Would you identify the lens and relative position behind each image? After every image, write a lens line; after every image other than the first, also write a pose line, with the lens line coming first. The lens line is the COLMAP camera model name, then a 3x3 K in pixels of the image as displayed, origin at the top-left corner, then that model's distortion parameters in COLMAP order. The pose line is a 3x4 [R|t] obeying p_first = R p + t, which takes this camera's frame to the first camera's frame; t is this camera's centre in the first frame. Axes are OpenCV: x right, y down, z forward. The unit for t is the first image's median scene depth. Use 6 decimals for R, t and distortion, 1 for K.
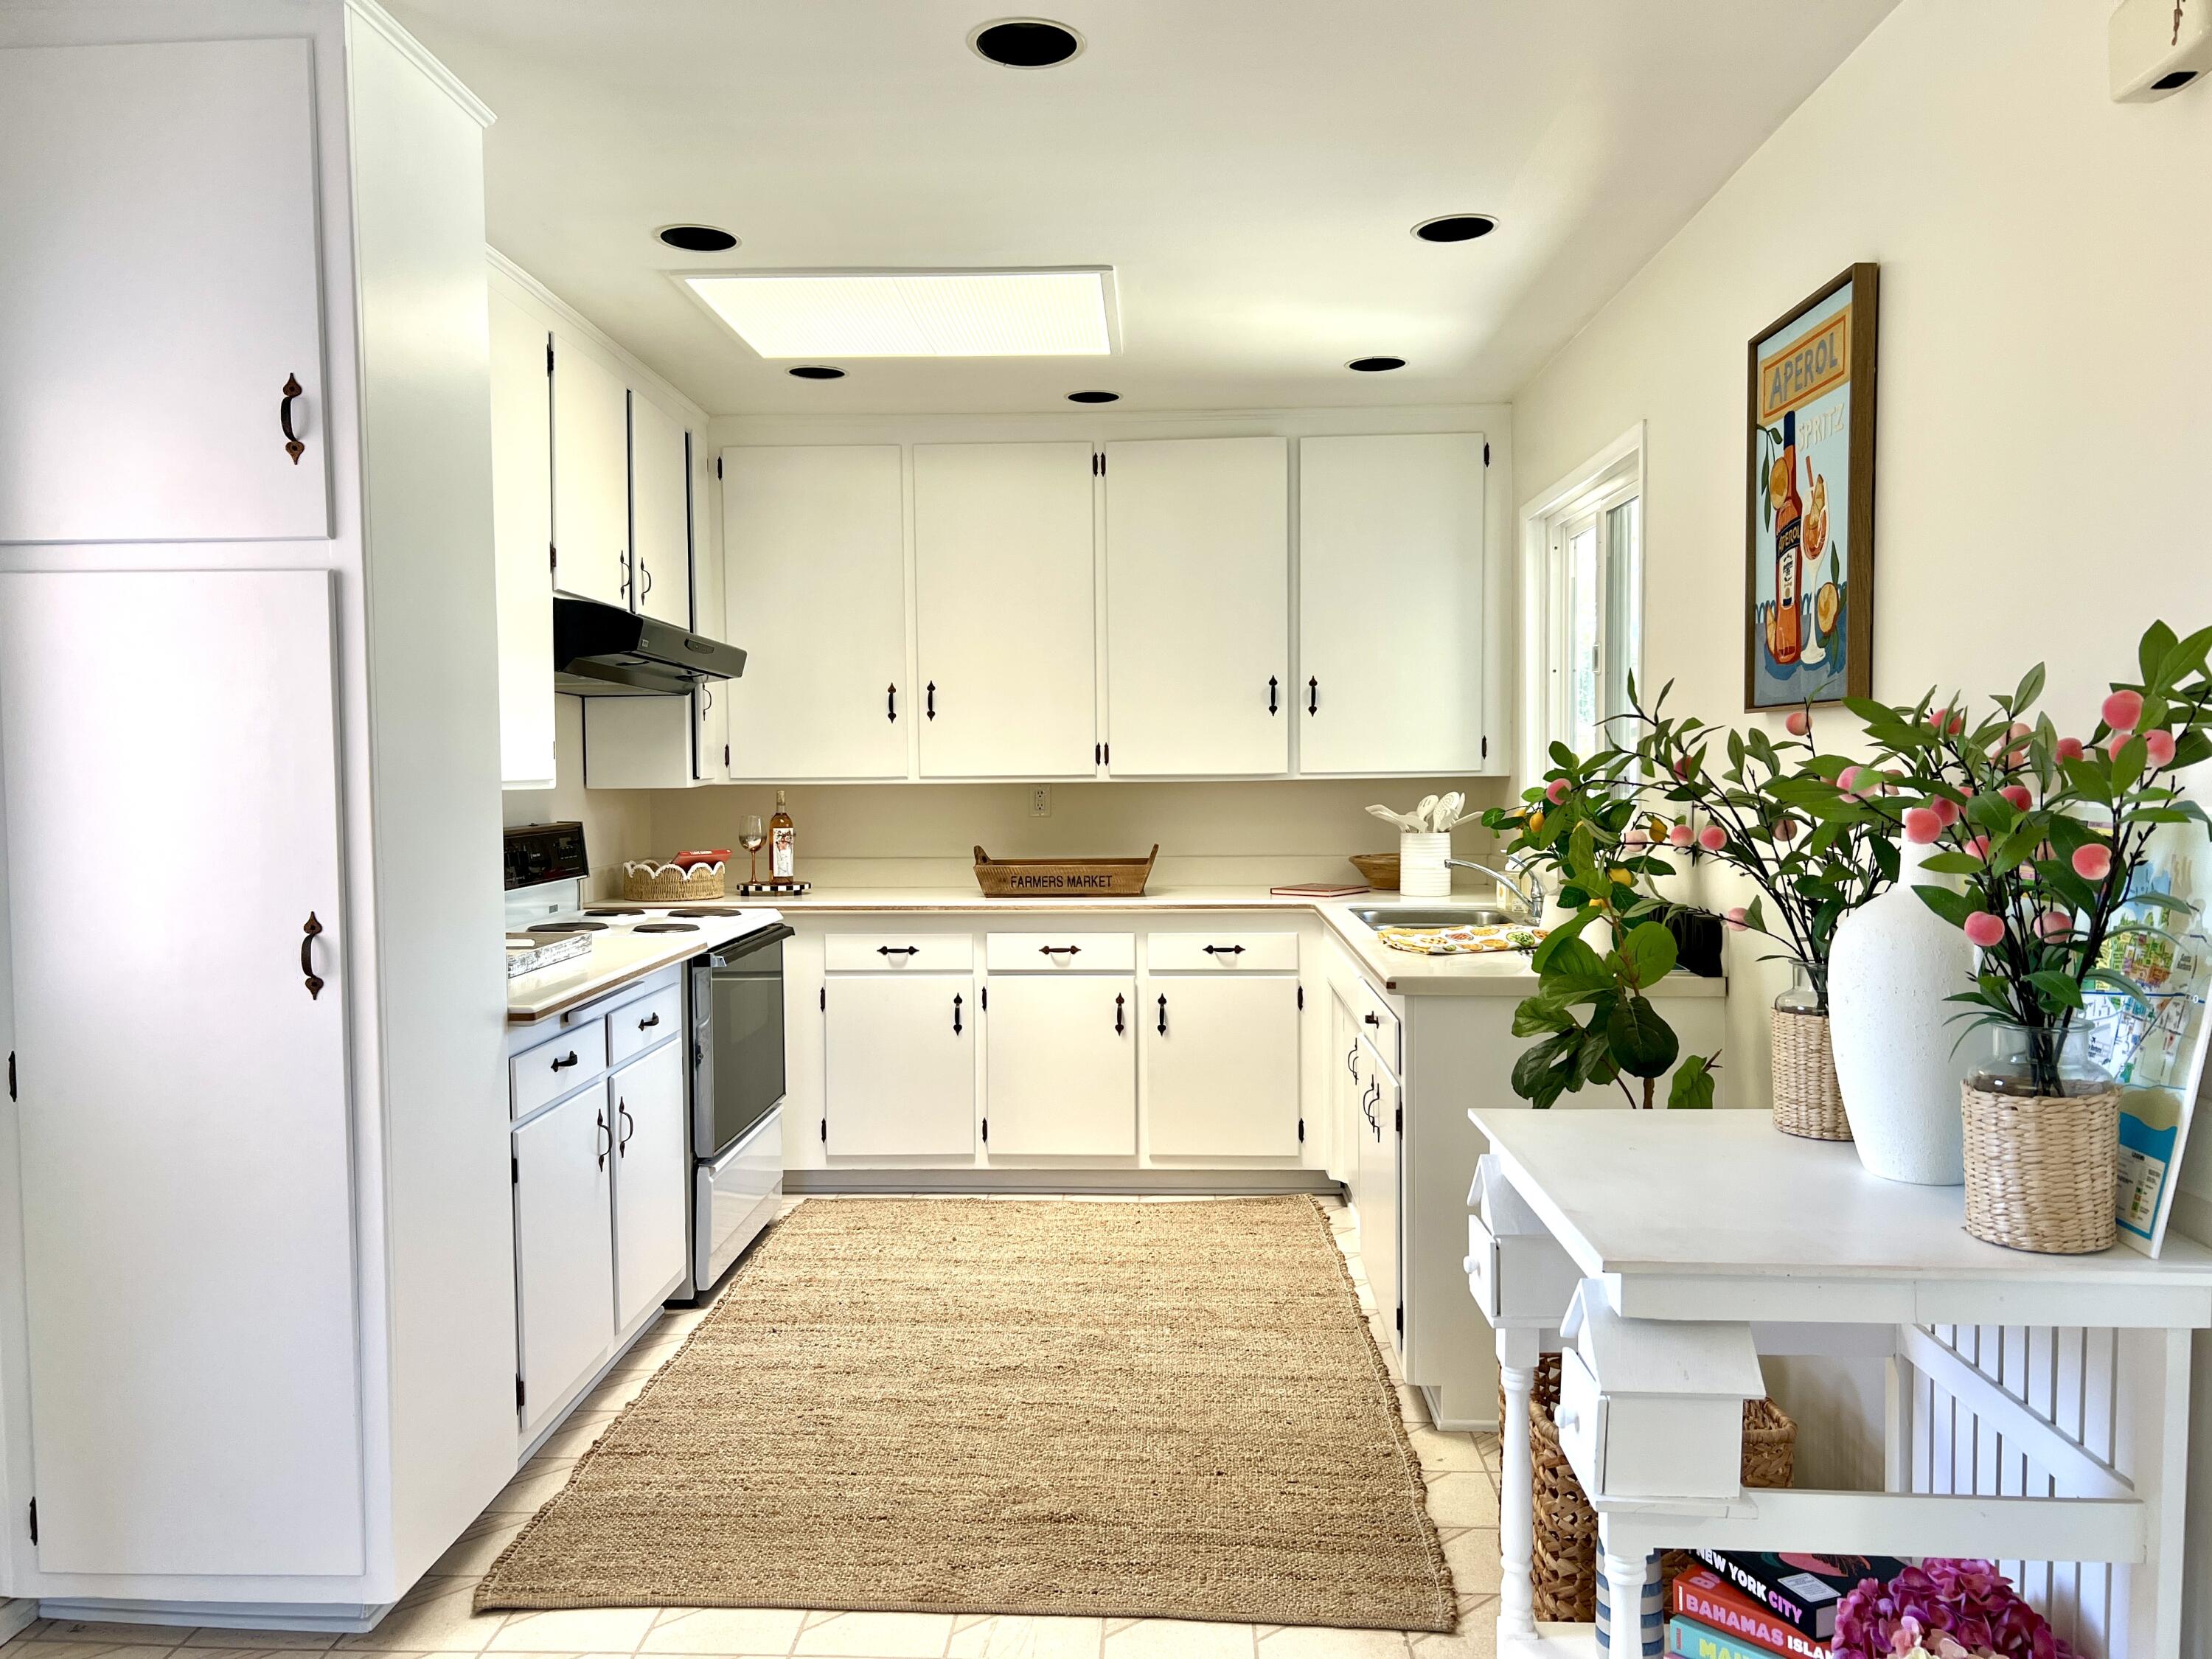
lens RADIAL K [[1650.9, 0, 1100.5], [0, 1650.9, 840.7], [0, 0, 1]] dist [0.101132, -0.172355]
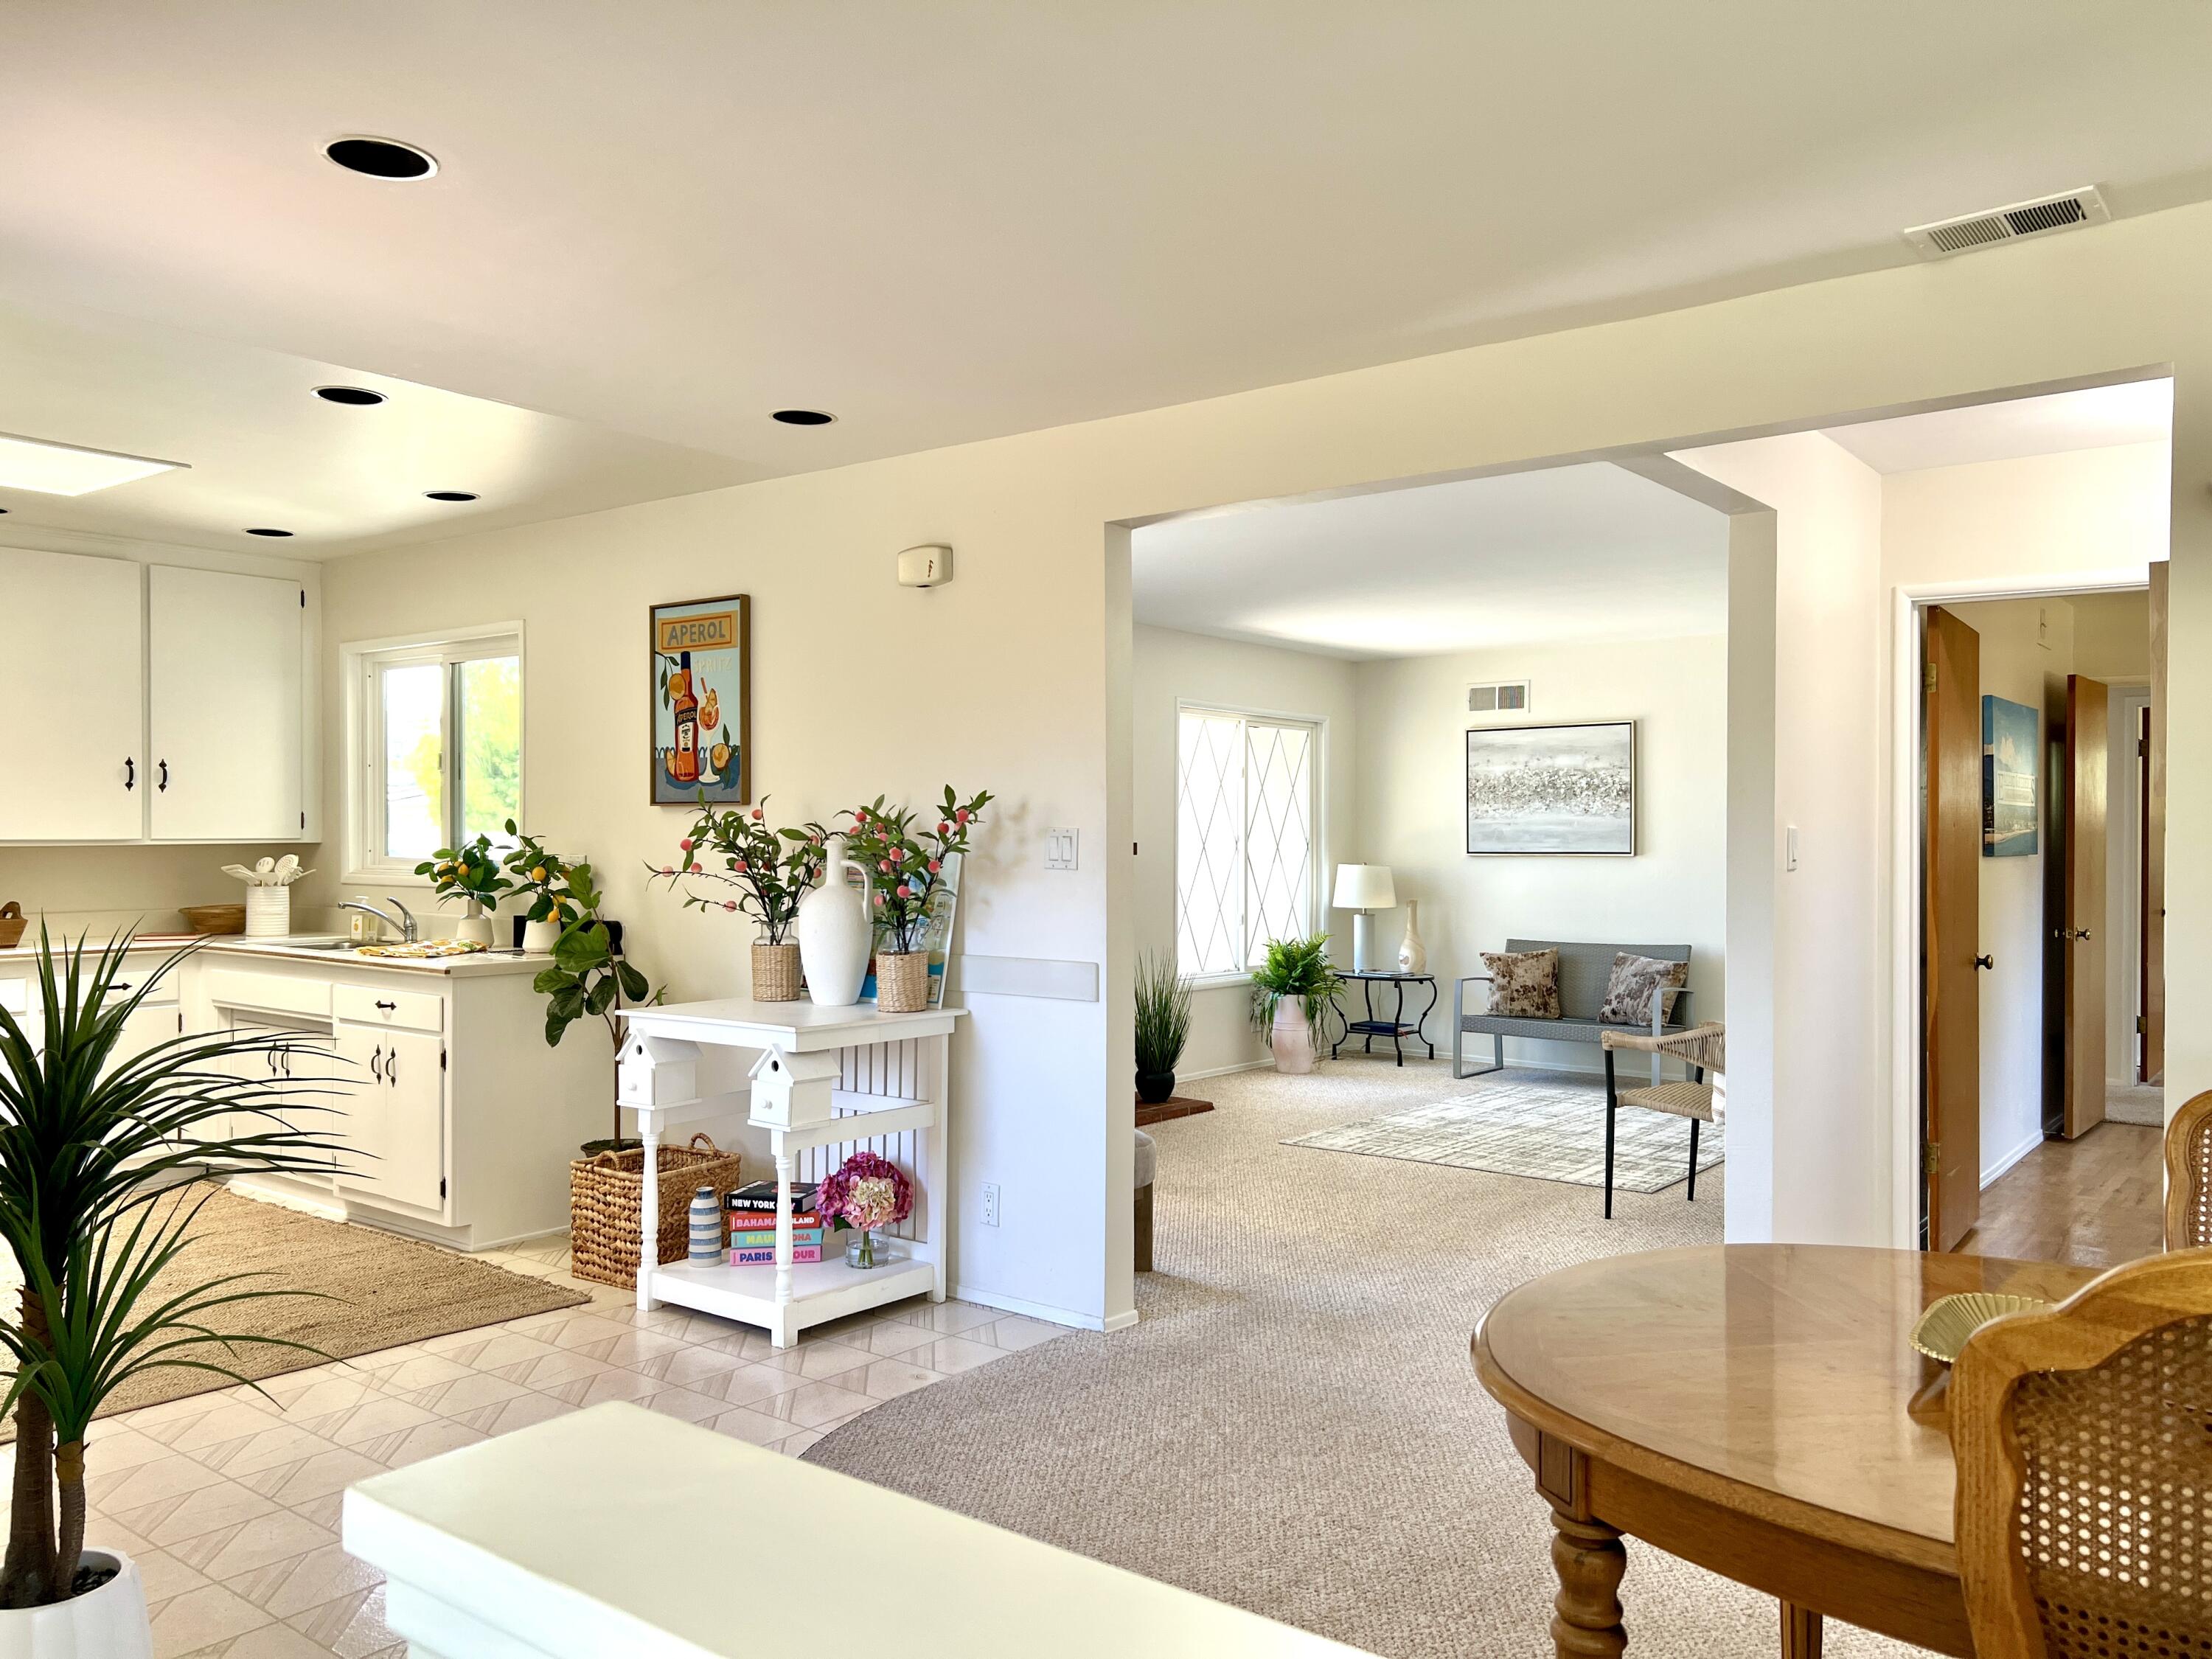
lens RADIAL K [[1650.9, 0, 1100.5], [0, 1650.9, 840.7], [0, 0, 1]] dist [0.101132, -0.172355]
pose [[0.583411, 0.009210, 0.812125, -0.855610], [0.030378, 0.998989, -0.033152, 0.039490], [-0.811609, 0.044012, 0.582541, -0.489970]]
